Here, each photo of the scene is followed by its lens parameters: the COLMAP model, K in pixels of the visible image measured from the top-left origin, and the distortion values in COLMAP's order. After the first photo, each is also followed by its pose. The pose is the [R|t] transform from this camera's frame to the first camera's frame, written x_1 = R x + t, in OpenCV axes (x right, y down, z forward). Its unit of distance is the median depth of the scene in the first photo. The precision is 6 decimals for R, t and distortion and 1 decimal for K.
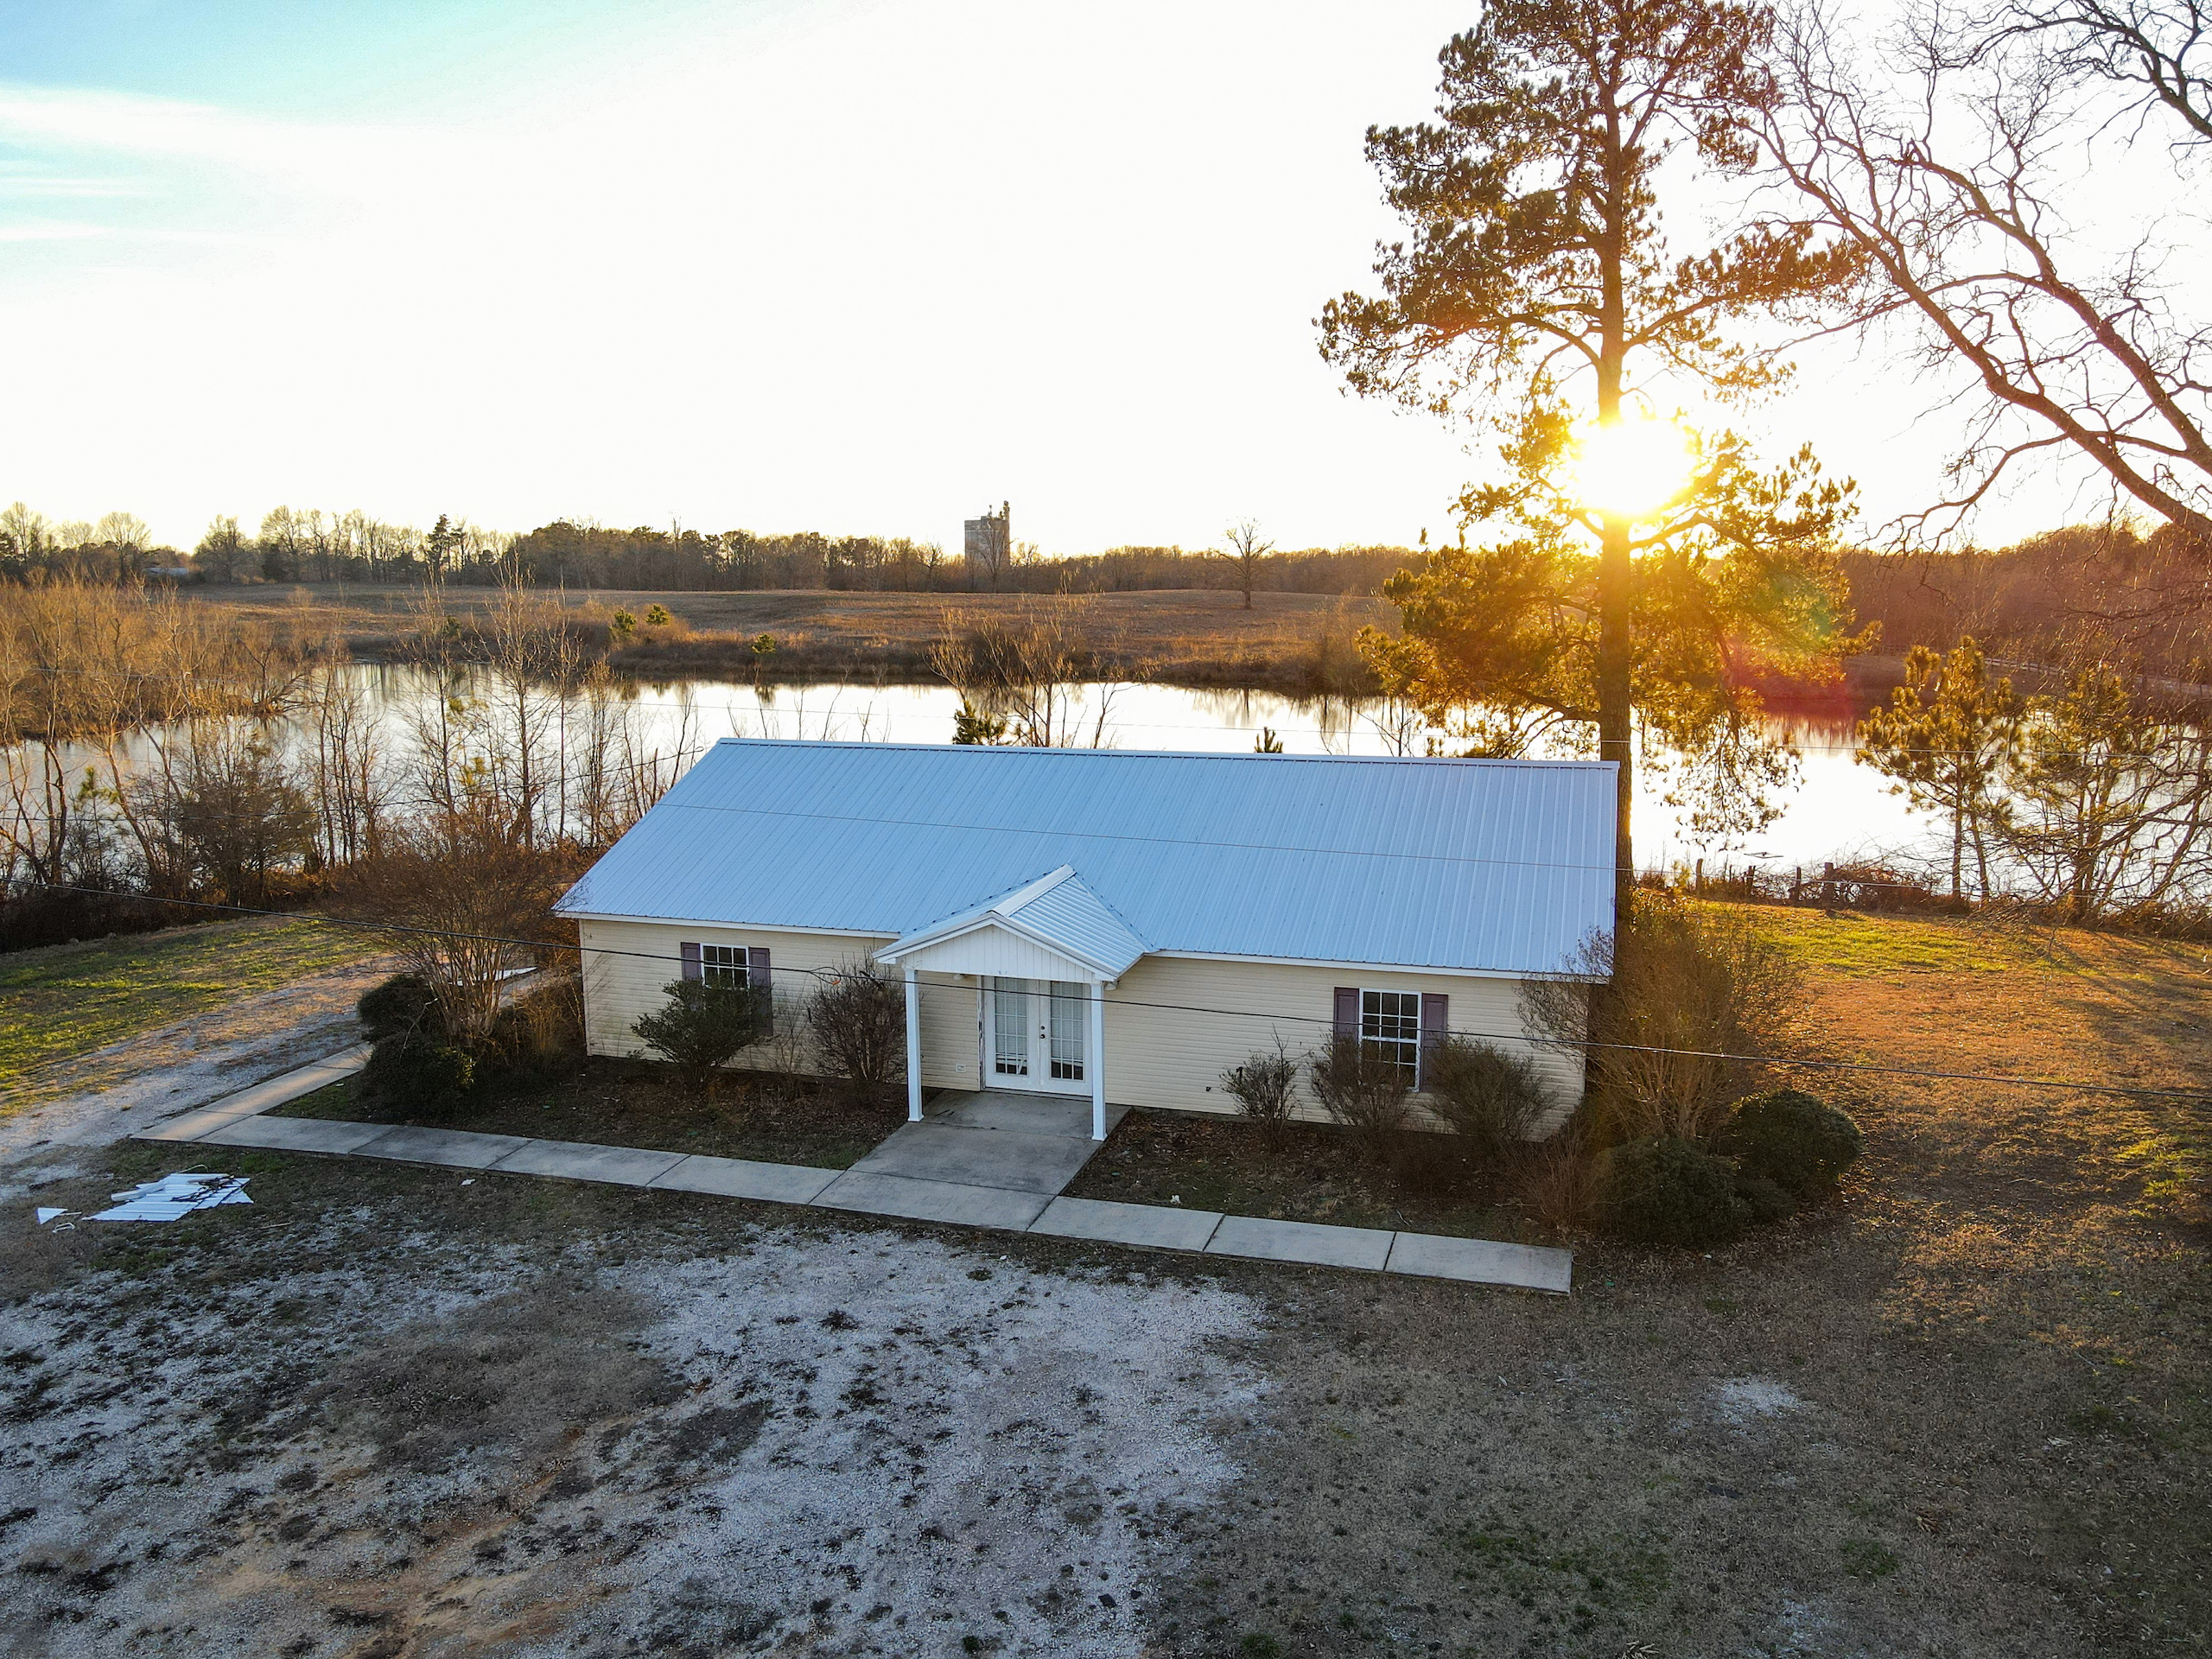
lens RADIAL K [[1637.4, 0, 1113.5], [0, 1637.4, 839.8], [0, 0, 1]] dist [-0.011743, 0.046401]
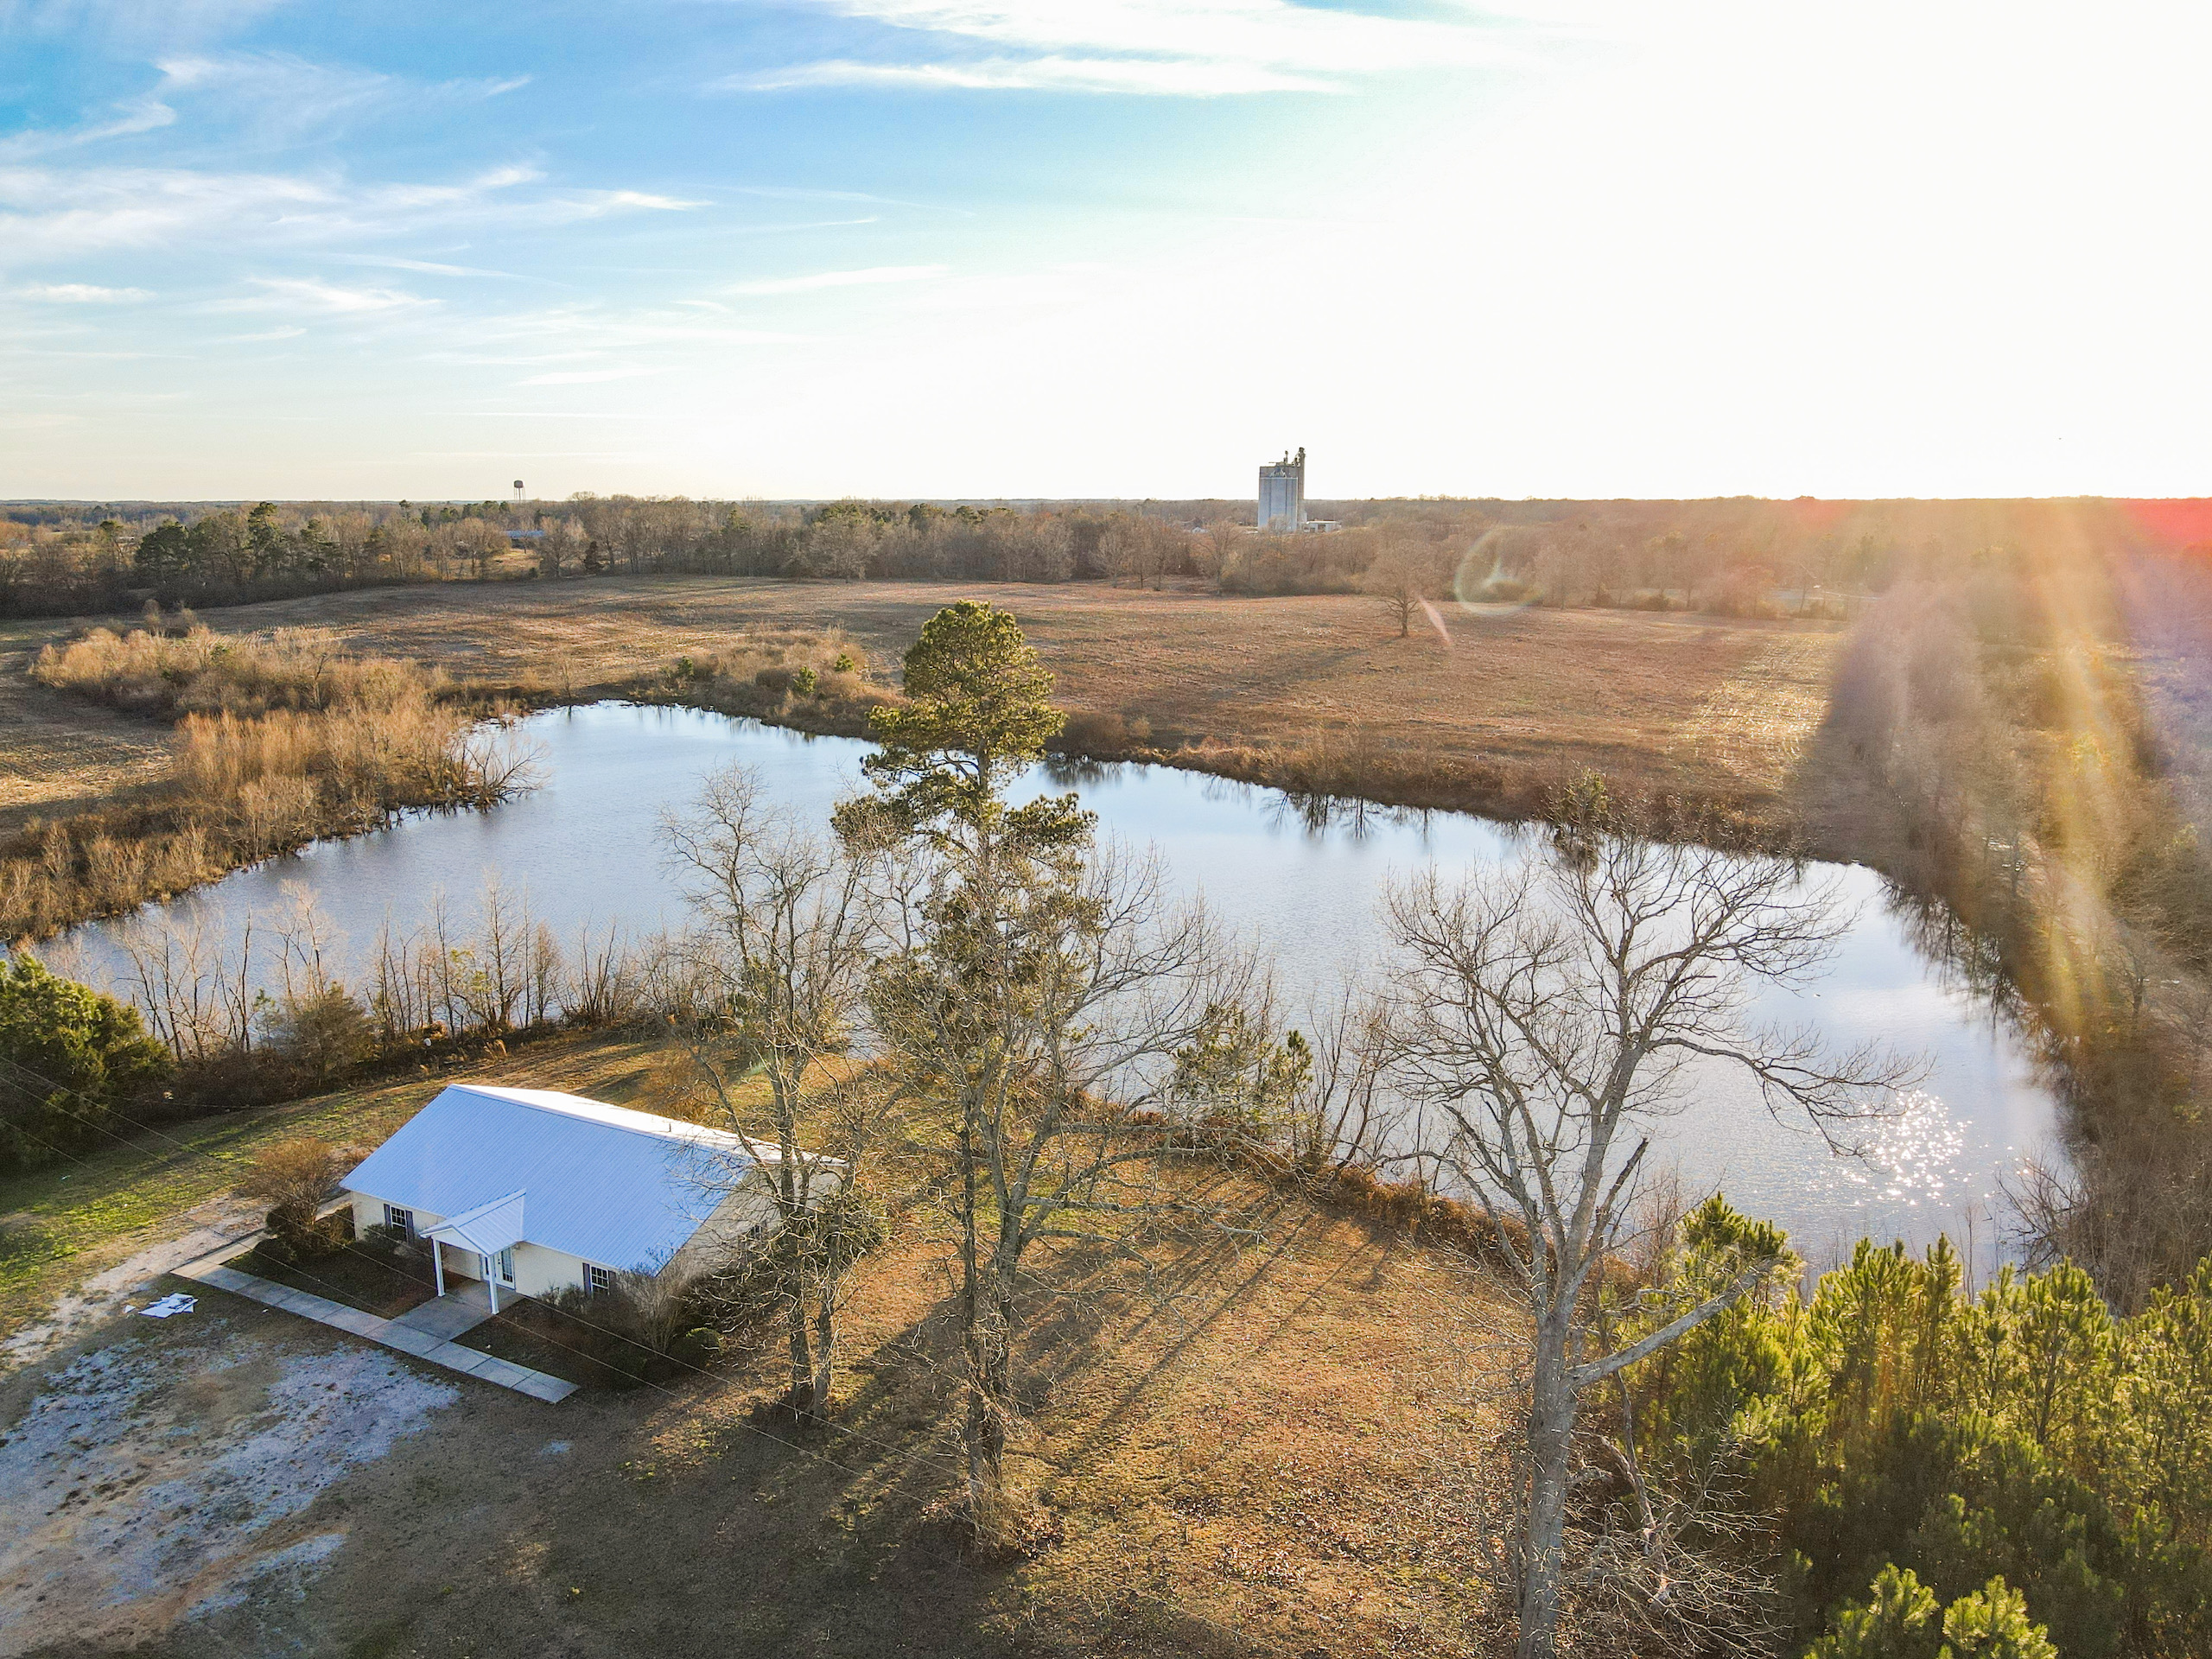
lens RADIAL K [[1637.4, 0, 1113.5], [0, 1637.4, 839.8], [0, 0, 1]] dist [-0.011743, 0.046401]
pose [[0.980060, 0.046768, -0.193122, 0.771504], [-0.037168, 0.997900, 0.053040, -0.401544], [0.195197, -0.044804, 0.979740, -0.709505]]
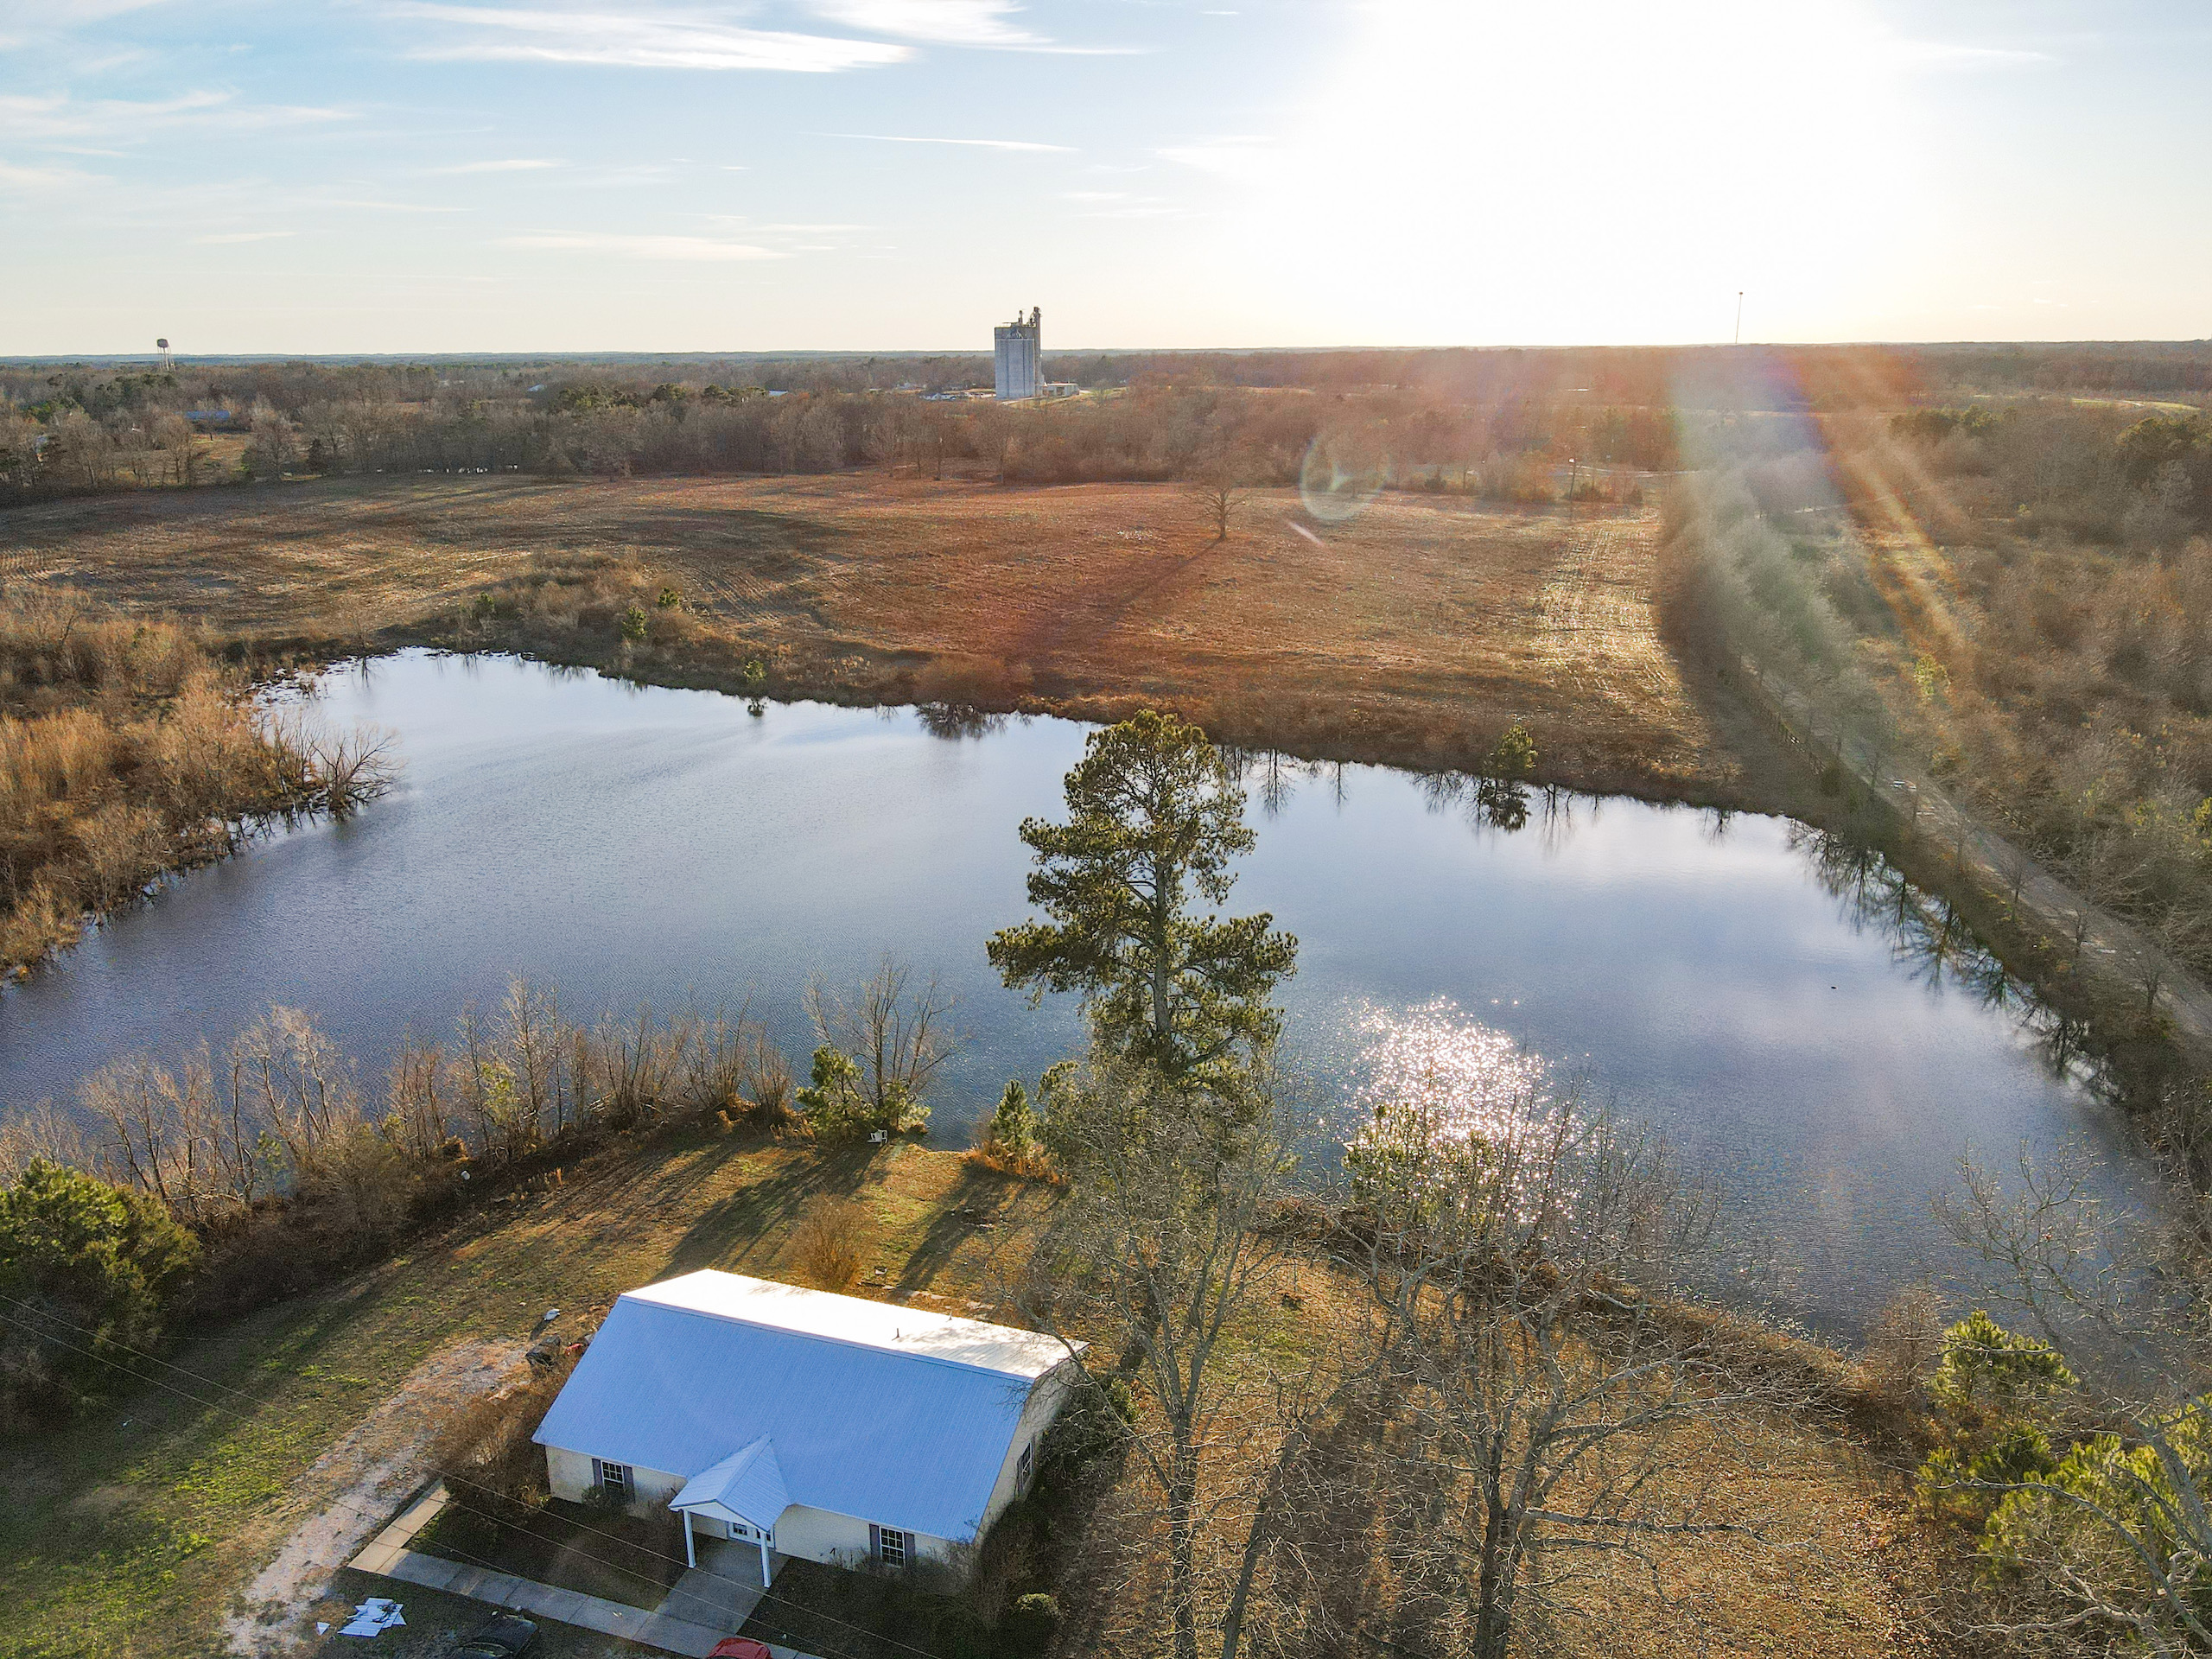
lens RADIAL K [[1637.4, 0, 1113.5], [0, 1637.4, 839.8], [0, 0, 1]] dist [-0.011743, 0.046401]
pose [[0.999603, 0.008694, -0.026792, 0.292426], [-0.004962, 0.990648, 0.136350, -0.645777], [0.027727, -0.136163, 0.990298, -0.618877]]
